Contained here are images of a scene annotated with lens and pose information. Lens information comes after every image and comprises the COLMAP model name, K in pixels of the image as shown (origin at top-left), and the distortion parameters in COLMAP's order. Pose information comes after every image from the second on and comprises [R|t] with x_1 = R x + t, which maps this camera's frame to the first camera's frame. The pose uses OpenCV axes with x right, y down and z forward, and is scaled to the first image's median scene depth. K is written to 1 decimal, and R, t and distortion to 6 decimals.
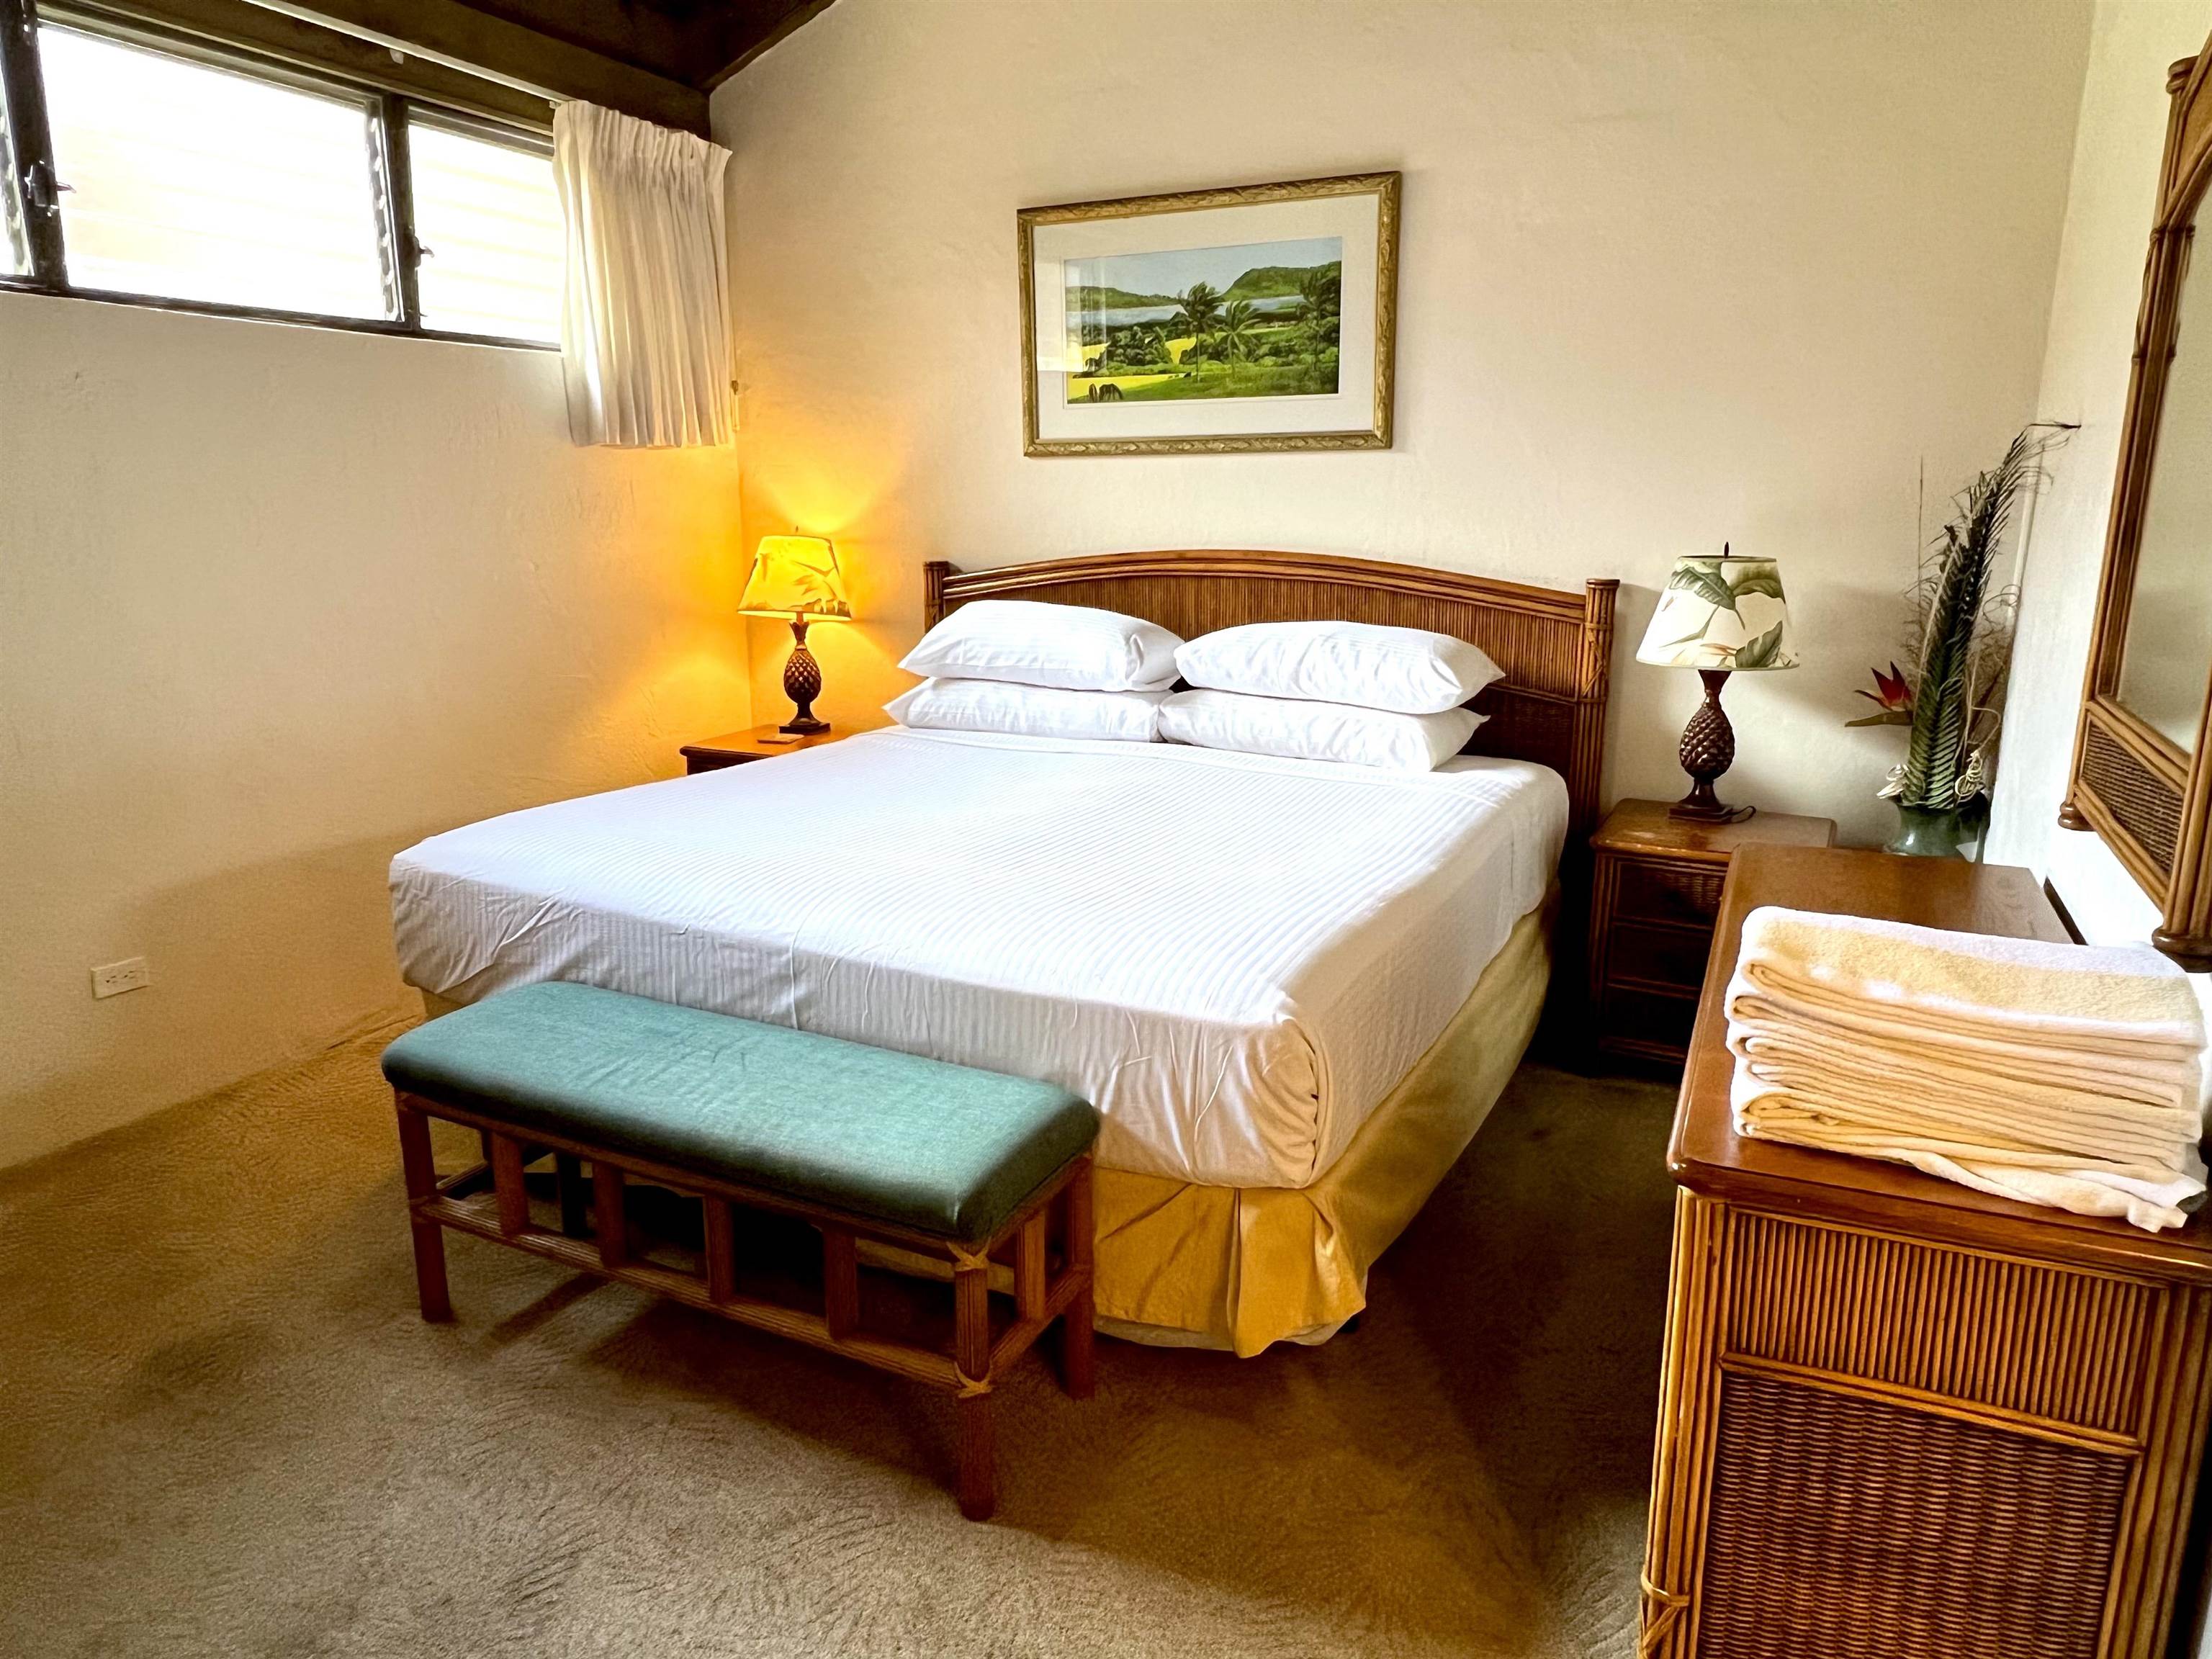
lens RADIAL K [[1484.5, 0, 1106.0], [0, 1484.5, 829.5], [0, 0, 1]] dist [0.006725, 0.000354]
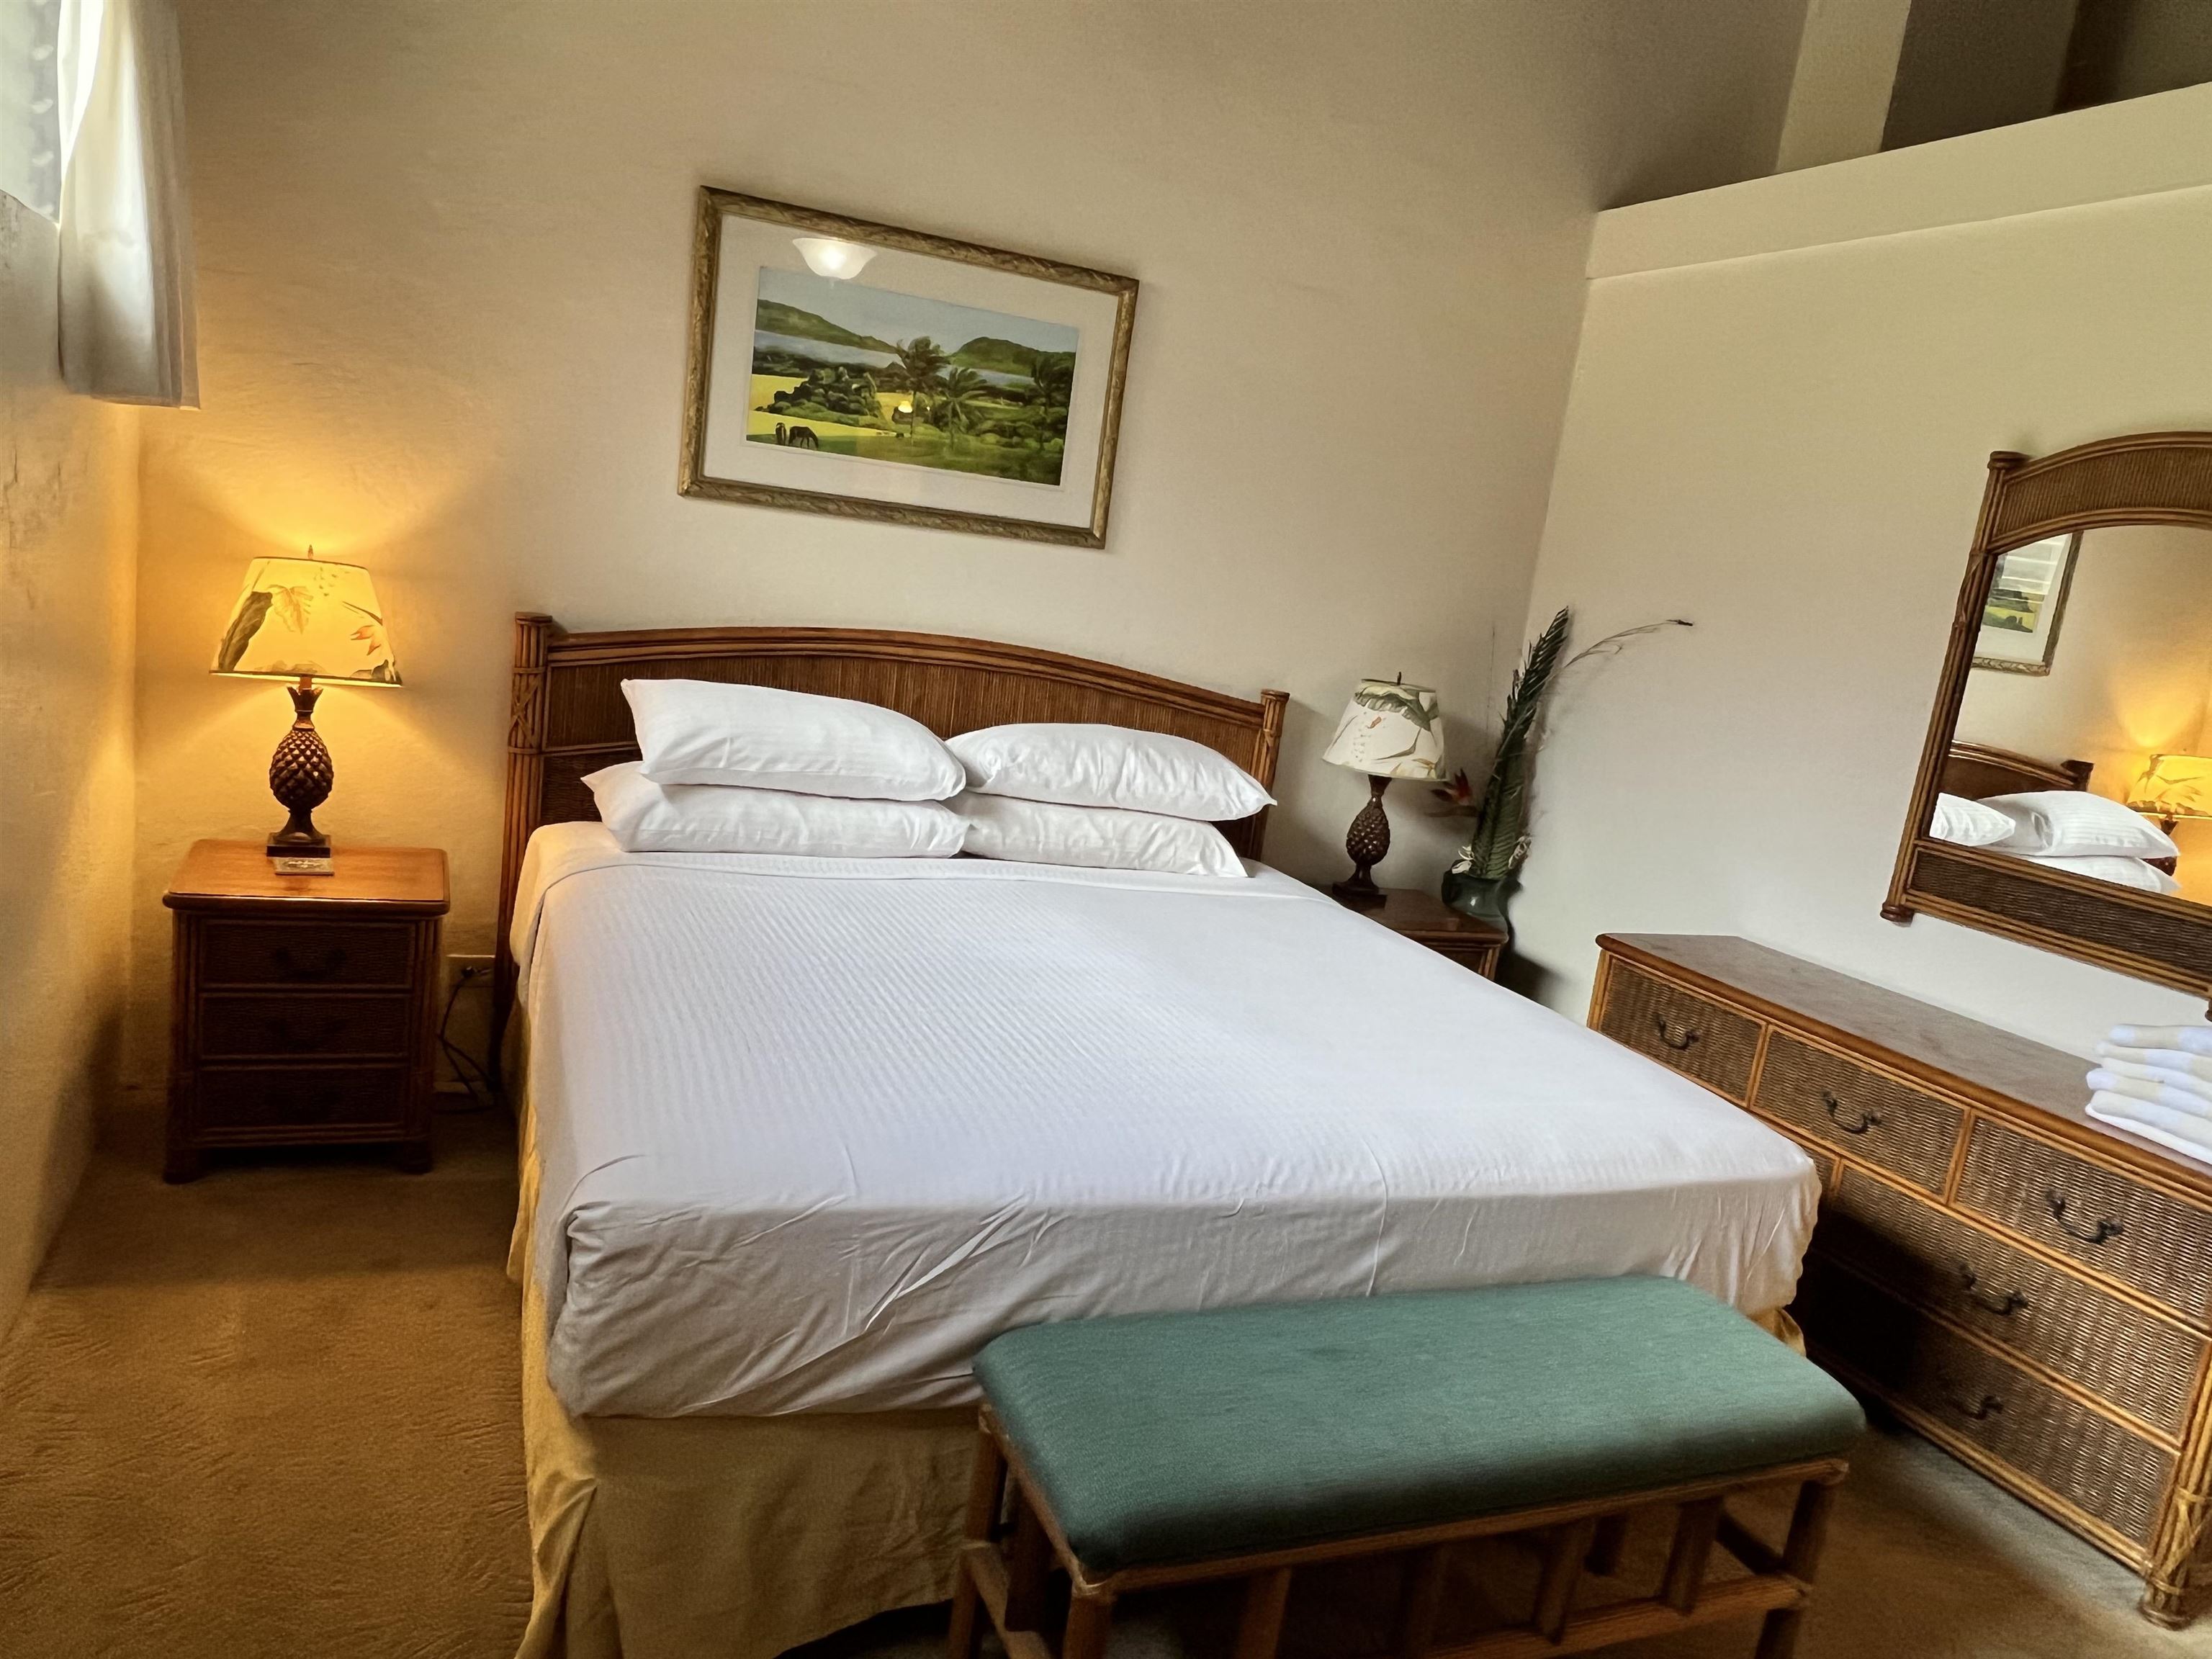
lens RADIAL K [[1462.1, 0, 1101.9], [0, 1462.1, 833.7], [0, 0, 1]] dist [0.001044, -0.000983]
pose [[0.644310, -0.052364, 0.762970, -0.562245], [0.042306, 0.998566, 0.032807, -0.095495], [-0.763594, 0.011140, 0.645601, 0.359981]]
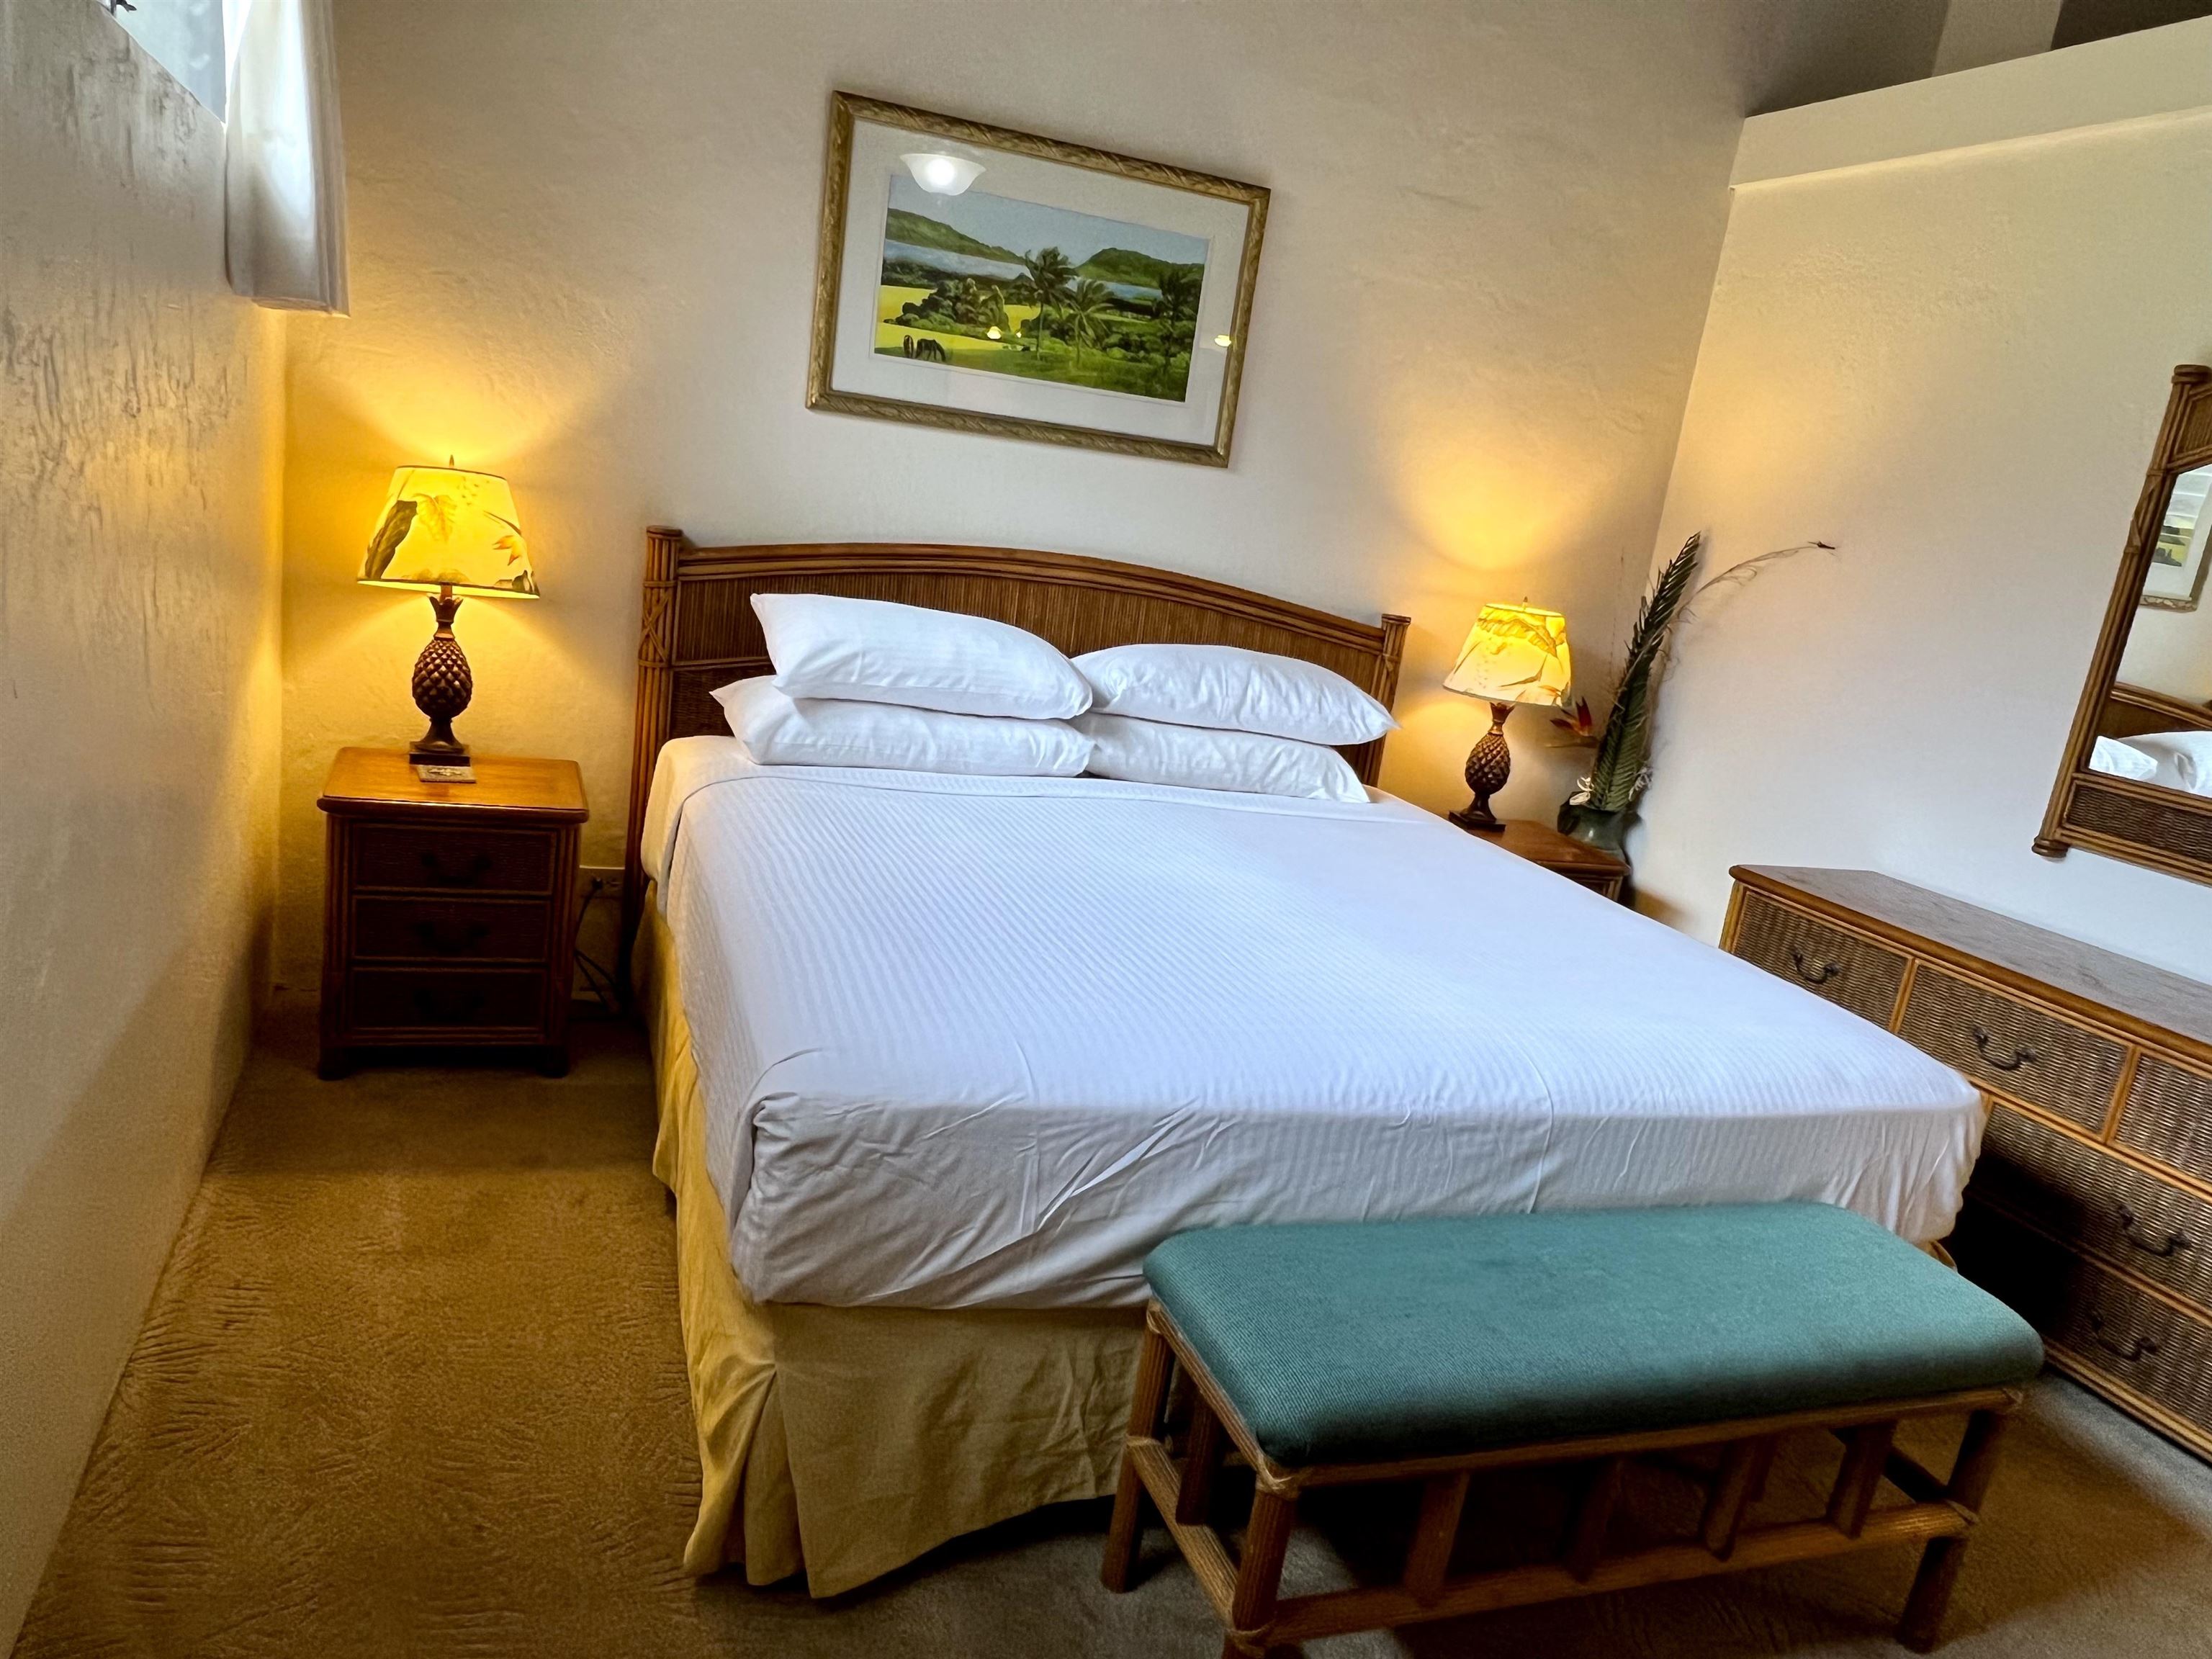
lens RADIAL K [[1462.1, 0, 1101.9], [0, 1462.1, 833.7], [0, 0, 1]] dist [0.001044, -0.000983]
pose [[0.679241, -0.073054, 0.730270, -0.581724], [0.029396, 0.996943, 0.072390, -0.085514], [-0.733326, -0.027703, 0.679313, 0.388105]]
